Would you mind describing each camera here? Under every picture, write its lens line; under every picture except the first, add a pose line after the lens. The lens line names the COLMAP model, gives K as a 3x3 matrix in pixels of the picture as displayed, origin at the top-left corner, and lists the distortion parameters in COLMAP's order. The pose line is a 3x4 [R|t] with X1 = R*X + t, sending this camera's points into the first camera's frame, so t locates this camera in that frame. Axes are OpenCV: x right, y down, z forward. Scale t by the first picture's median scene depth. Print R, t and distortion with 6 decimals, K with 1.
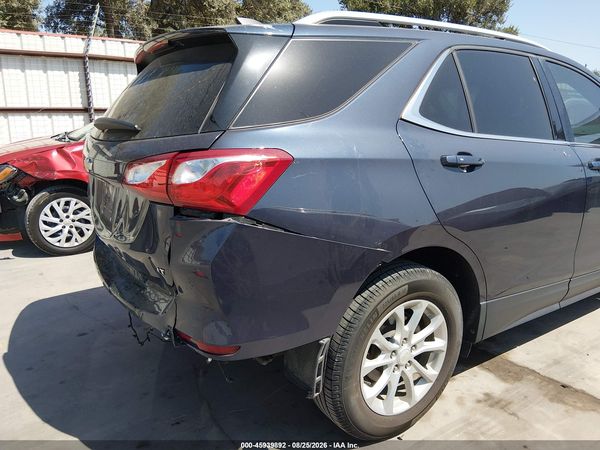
lens RADIAL K [[442.1, 0, 301.5], [0, 442.1, 221.3], [0, 0, 1]] dist [0.094210, -0.156656]
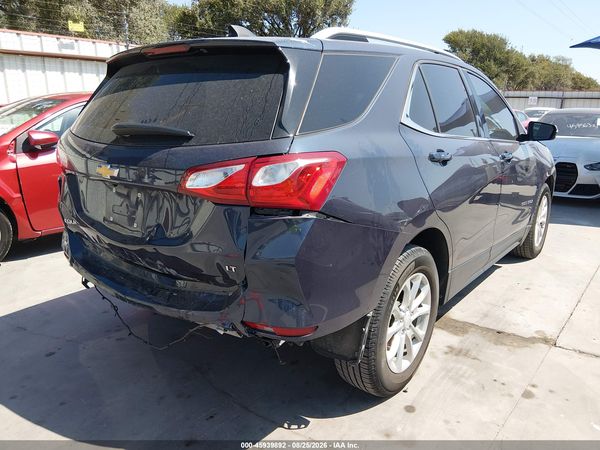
lens RADIAL K [[442.1, 0, 301.5], [0, 442.1, 221.3], [0, 0, 1]] dist [0.094210, -0.156656]
pose [[0.952055, -0.069793, 0.297860, -0.376515], [0.066355, 0.997561, 0.021651, -0.010308], [-0.298645, -0.000848, 0.954364, -0.053072]]
